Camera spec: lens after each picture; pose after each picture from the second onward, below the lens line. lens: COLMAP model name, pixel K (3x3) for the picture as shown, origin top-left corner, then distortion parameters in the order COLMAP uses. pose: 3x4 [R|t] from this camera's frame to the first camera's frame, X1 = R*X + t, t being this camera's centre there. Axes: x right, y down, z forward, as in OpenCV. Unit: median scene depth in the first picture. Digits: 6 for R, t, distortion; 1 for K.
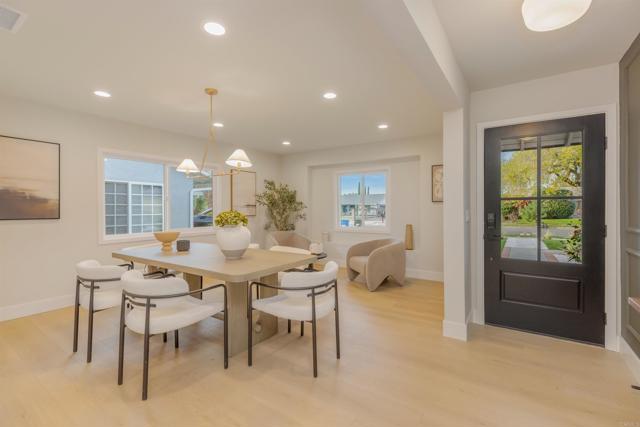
lens RADIAL K [[284.5, 0, 319.7], [0, 284.5, 208.6], [0, 0, 1]] dist [0.001564, -0.000155]
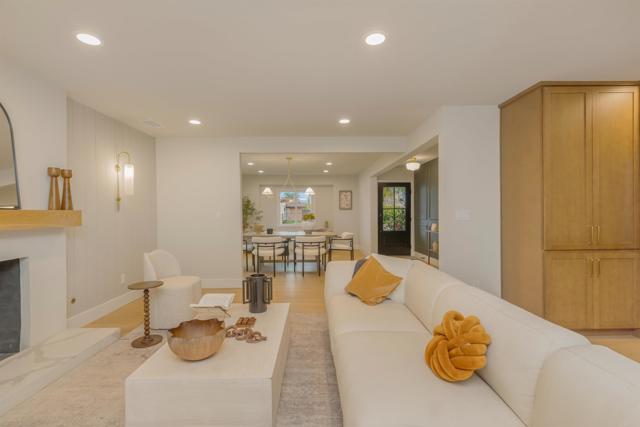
lens RADIAL K [[299.4, 0, 310.7], [0, 299.4, 213.5], [0, 0, 1]] dist [-0.000052, -0.000133]
pose [[0.821607, -0.004603, 0.570036, -1.375320], [0.004571, 0.999988, 0.001486, 0.002389], [-0.570036, 0.001385, 0.821618, -0.841395]]
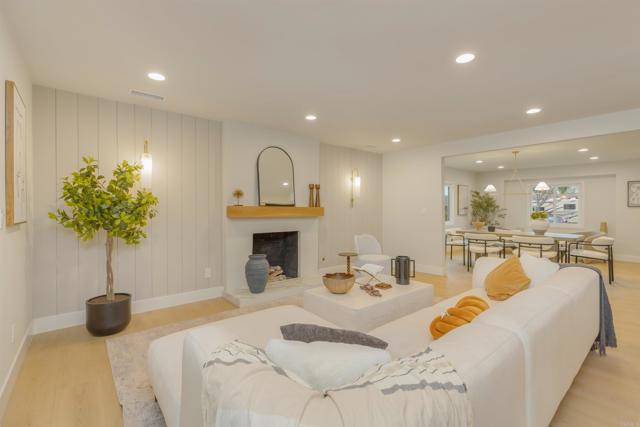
lens RADIAL K [[284.5, 0, 319.7], [0, 284.5, 208.6], [0, 0, 1]] dist [0.001564, -0.000155]
pose [[0.963430, 0.006786, -0.267874, -1.046084], [-0.007895, 0.999964, -0.003063, 0.004104], [0.267843, 0.005066, 0.963449, -1.158987]]
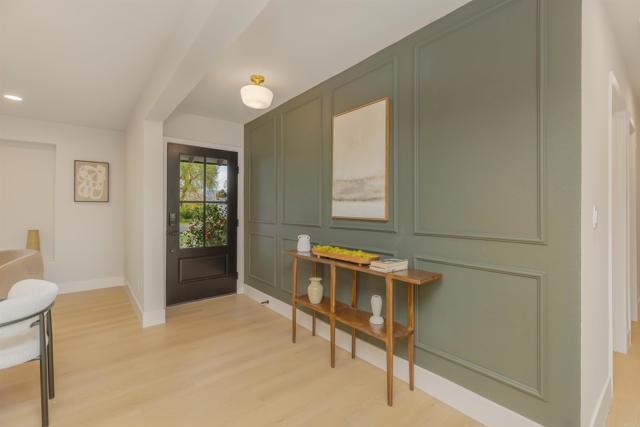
lens RADIAL K [[284.5, 0, 319.7], [0, 284.5, 208.6], [0, 0, 1]] dist [0.001564, -0.000155]
pose [[0.276746, 0.009244, 0.960899, -0.345546], [0.000344, 0.999953, -0.009719, 0.008869], [-0.960943, 0.003020, 0.276729, 0.056782]]
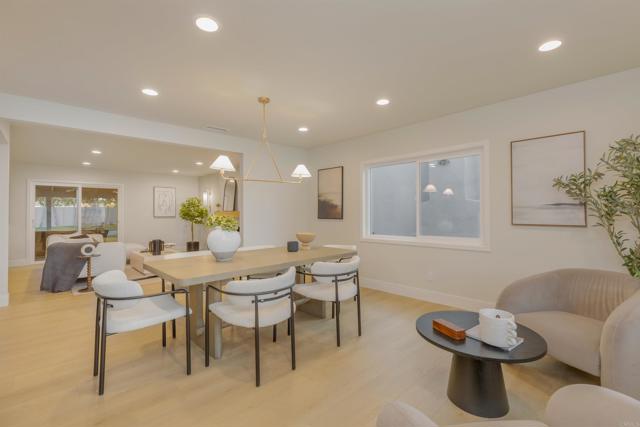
lens RADIAL K [[284.5, 0, 319.7], [0, 284.5, 208.6], [0, 0, 1]] dist [0.001564, -0.000155]
pose [[-0.200793, -0.007571, -0.979604, 0.529127], [0.002186, 0.999964, -0.008176, -0.008252], [0.979631, -0.003783, -0.200770, 1.293890]]
